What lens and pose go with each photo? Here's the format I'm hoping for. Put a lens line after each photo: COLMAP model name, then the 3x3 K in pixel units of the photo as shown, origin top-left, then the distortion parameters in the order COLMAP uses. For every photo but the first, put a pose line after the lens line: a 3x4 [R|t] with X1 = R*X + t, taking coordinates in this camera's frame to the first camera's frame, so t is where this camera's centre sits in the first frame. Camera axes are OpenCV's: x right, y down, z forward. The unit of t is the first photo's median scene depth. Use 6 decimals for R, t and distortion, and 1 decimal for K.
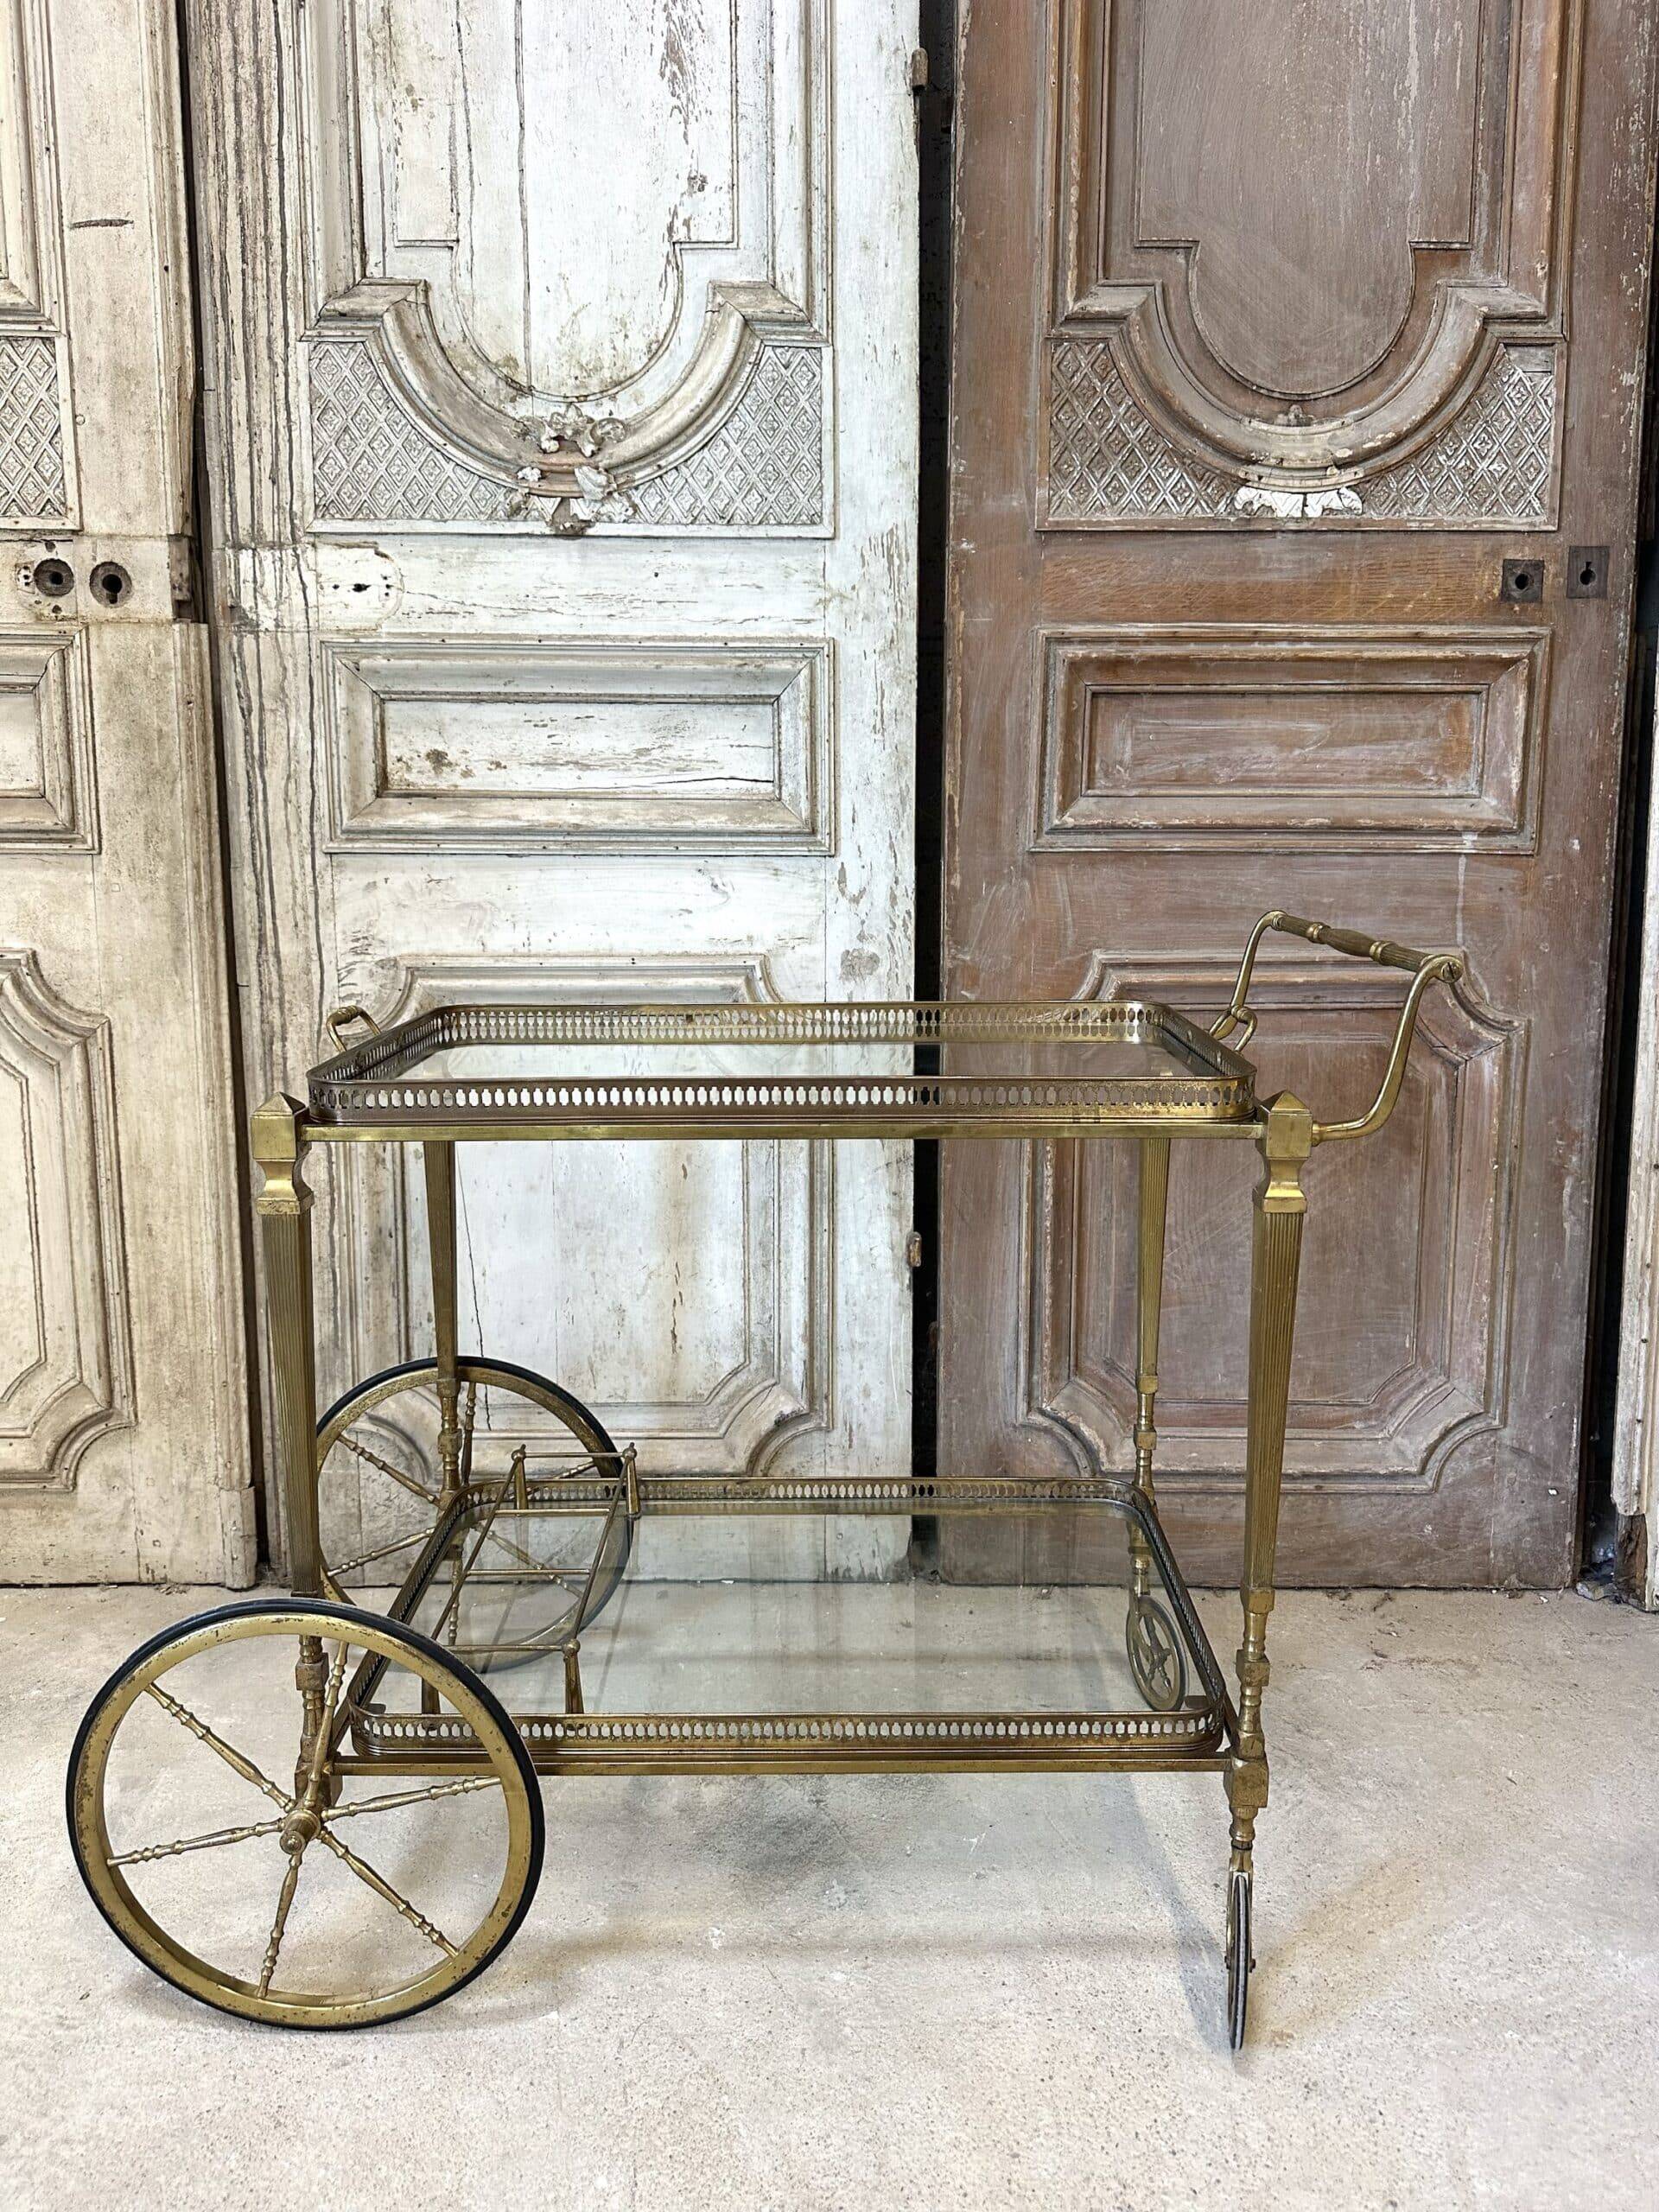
lens RADIAL K [[1530.0, 0, 841.4], [0, 1530.0, 1111.5], [0, 0, 1]] dist [0.057672, -0.079056]
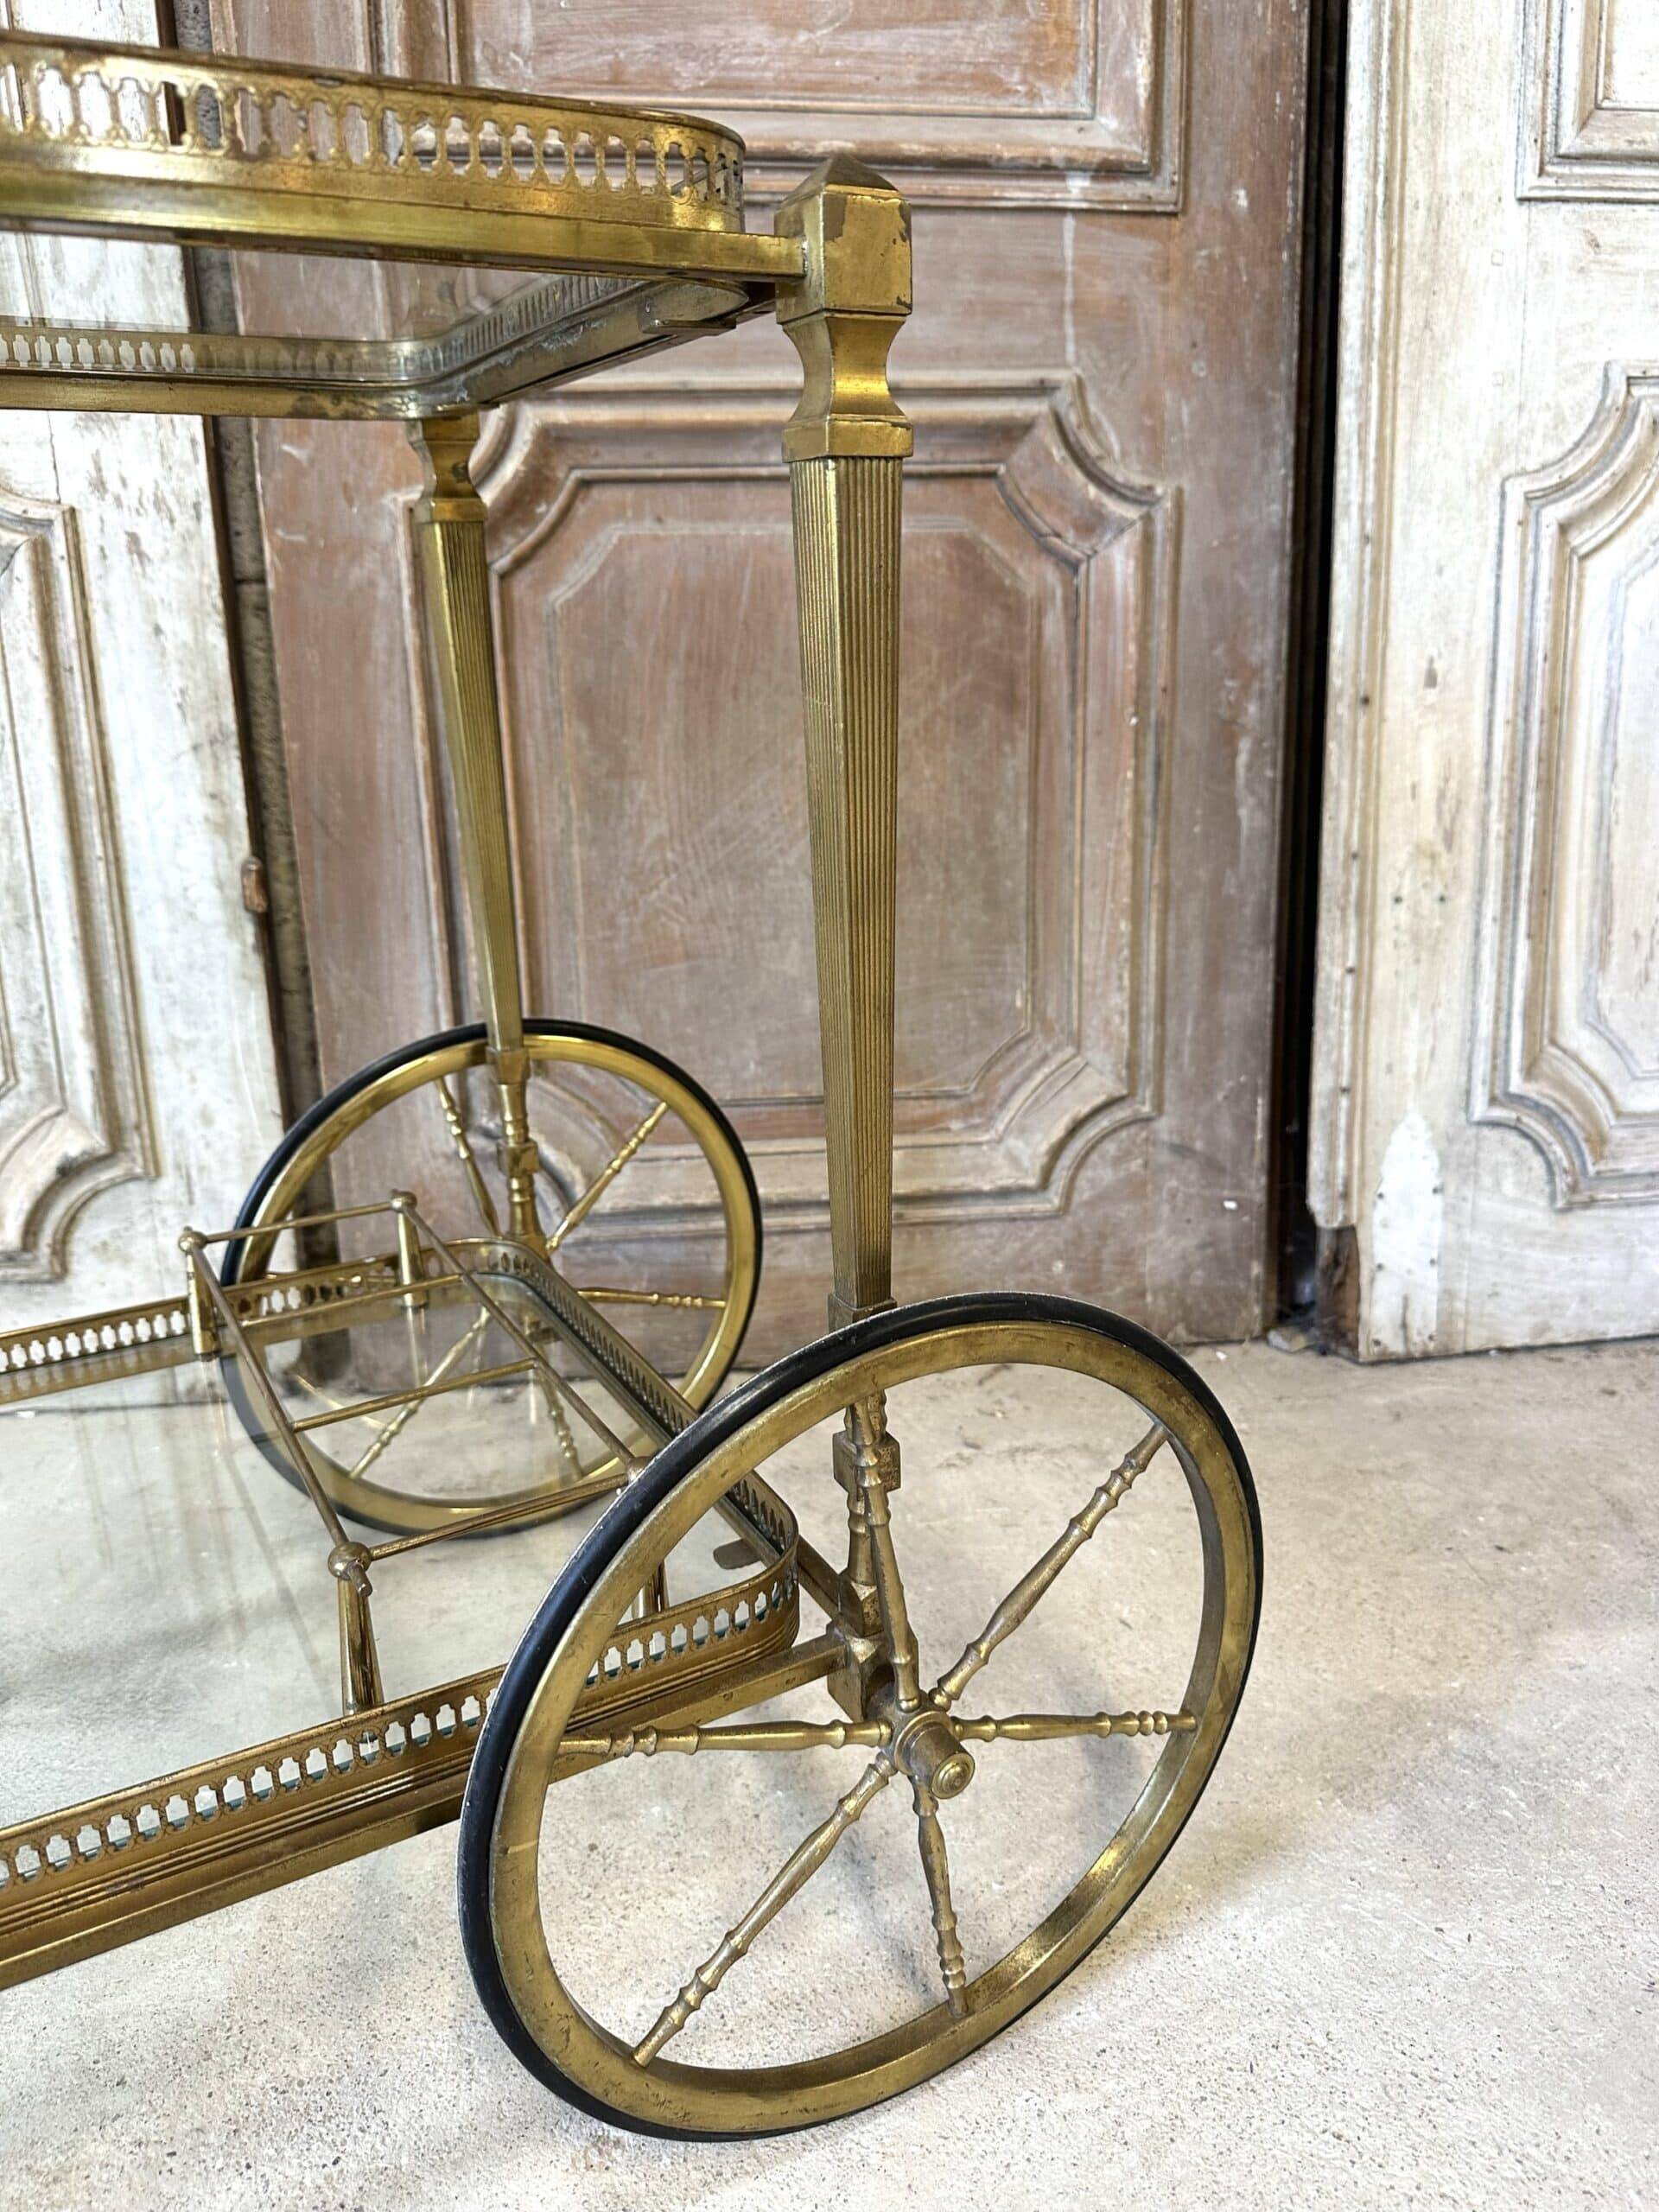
lens RADIAL K [[1579.7, 0, 829.5], [0, 1579.7, 1106.0], [0, 0, 1]] dist [0.048635, -0.078515]
pose [[0.994390, -0.050274, 0.093061, 0.228291], [0.041013, 0.994253, 0.098887, 0.131058], [-0.097497, -0.094515, 0.990738, 0.332244]]
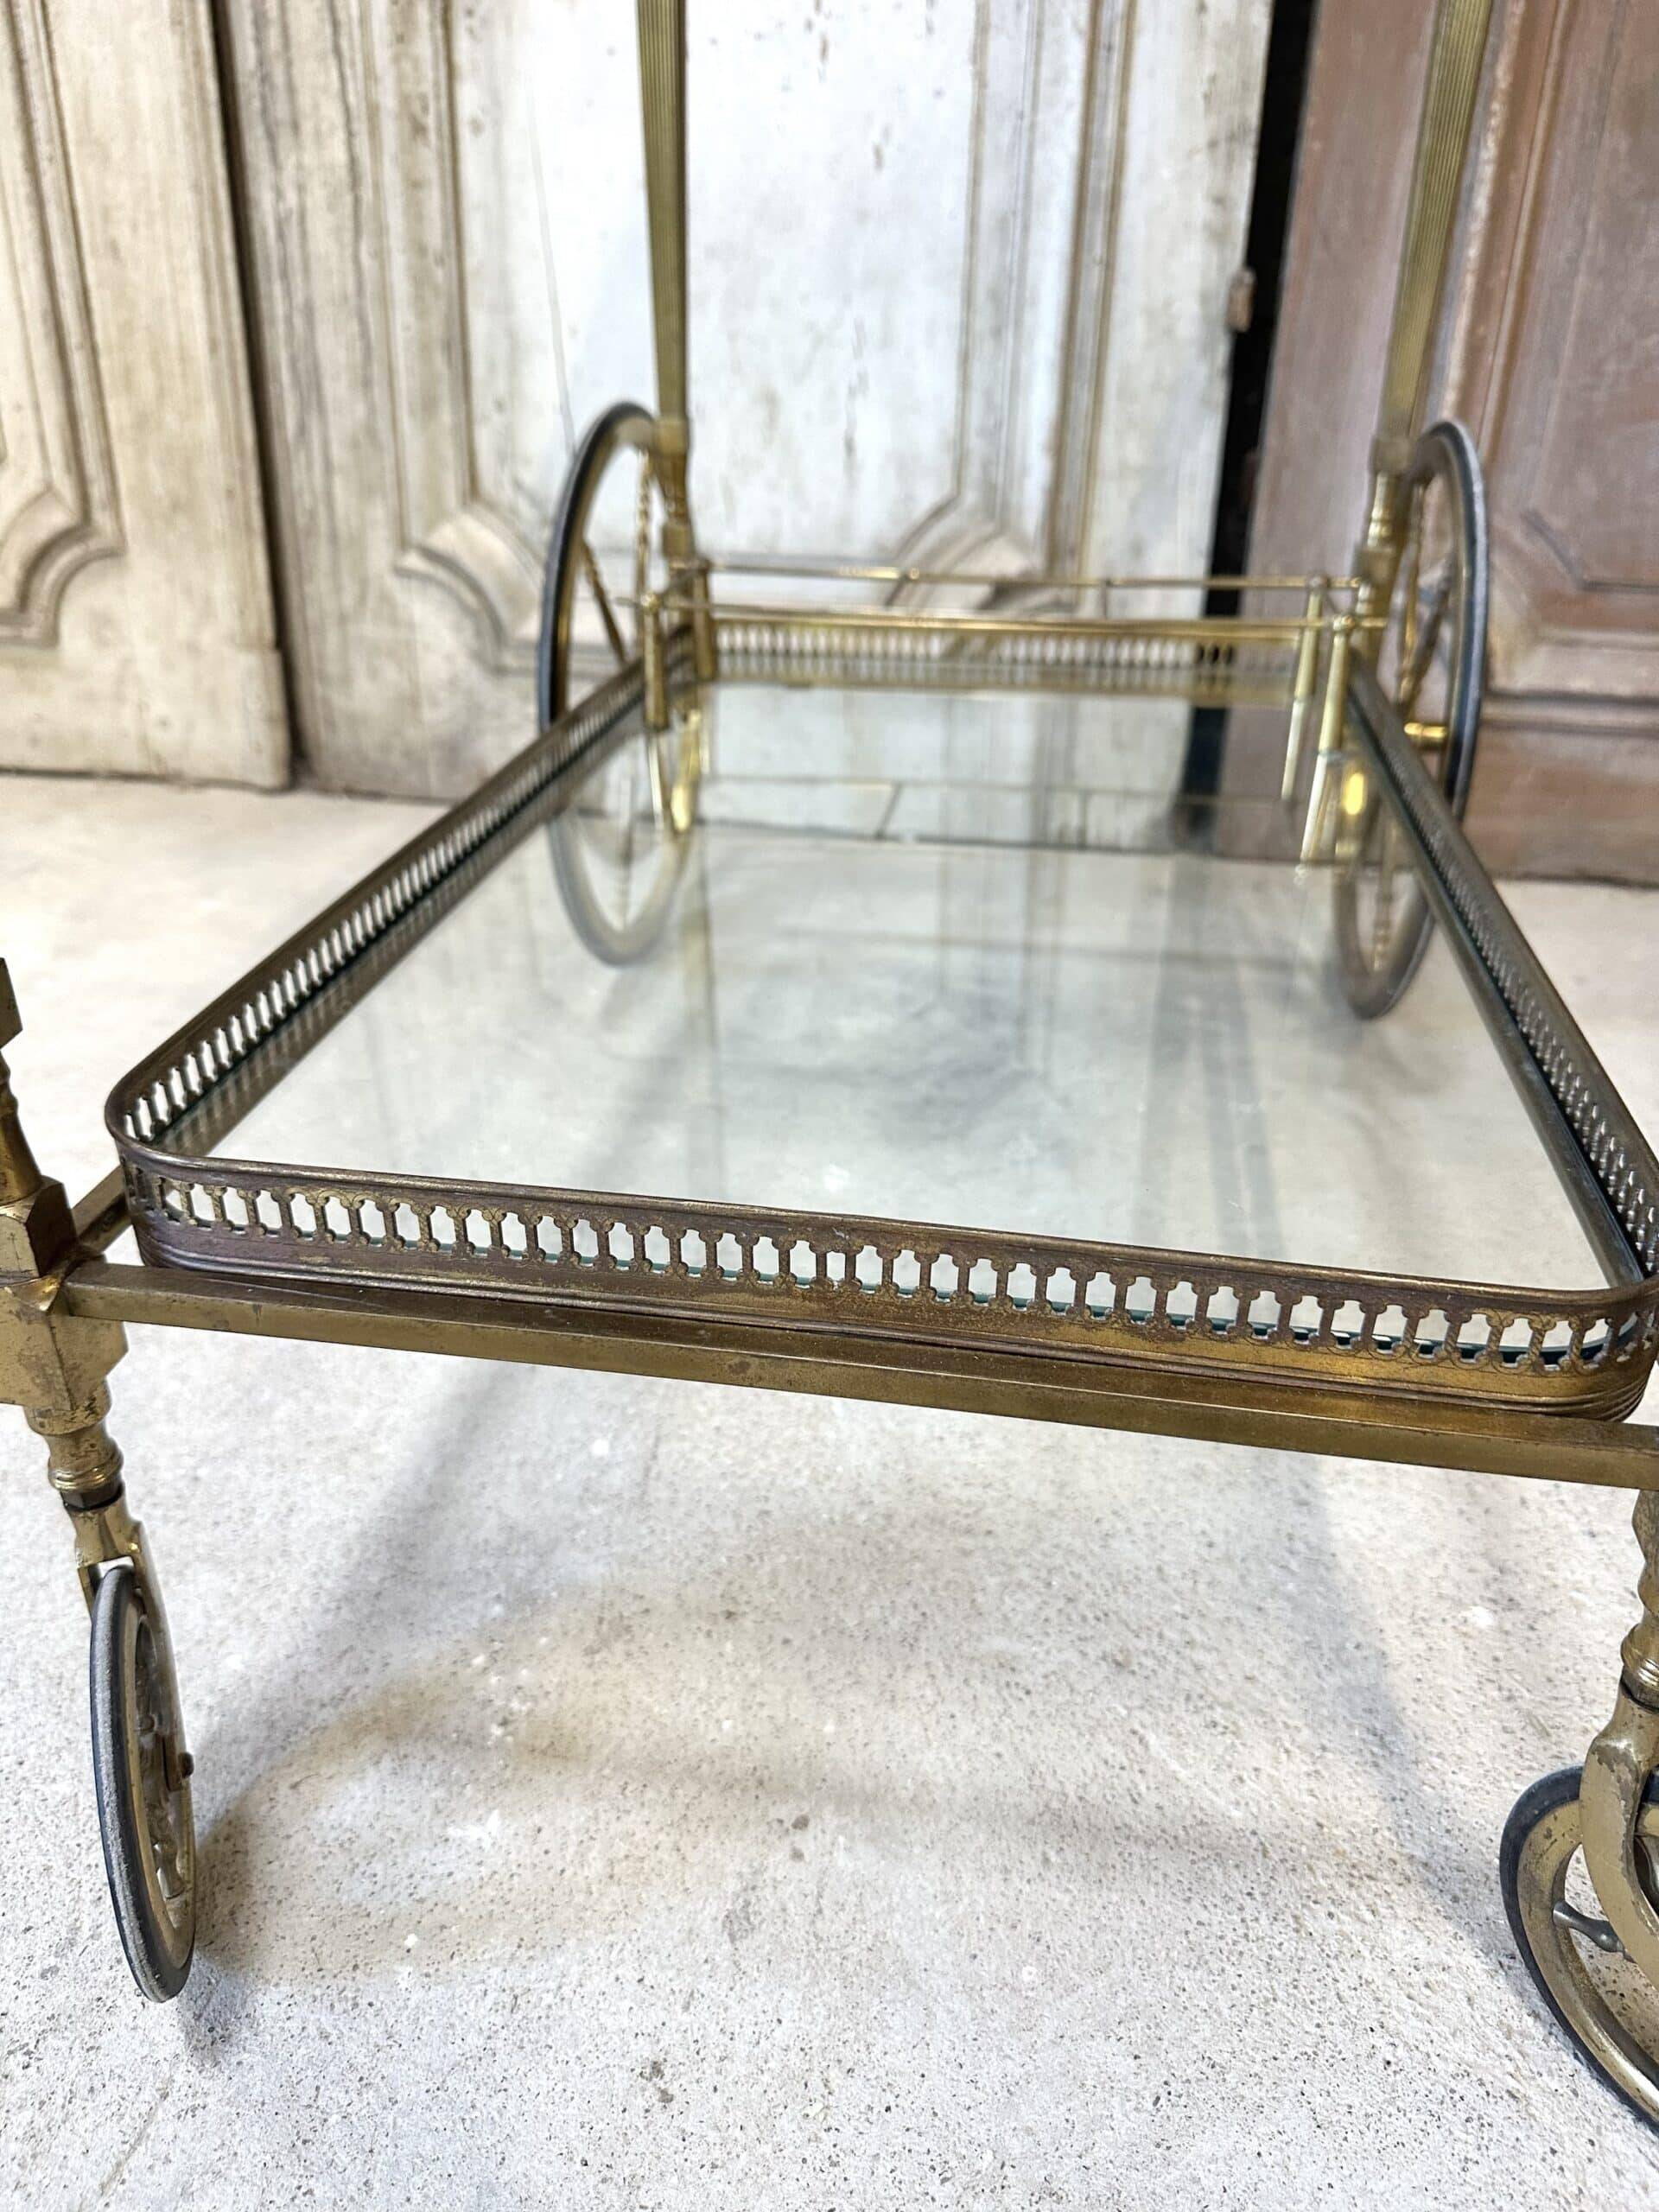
lens RADIAL K [[1598.6, 0, 823.8], [0, 1598.6, 1084.1], [0, 0, 1]] dist [-0.007490, -0.003289]
pose [[0.984867, 0.090535, -0.147785, 0.006684], [-0.047414, 0.960931, 0.272698, 0.237185], [0.166700, -0.261564, 0.950681, 0.284453]]
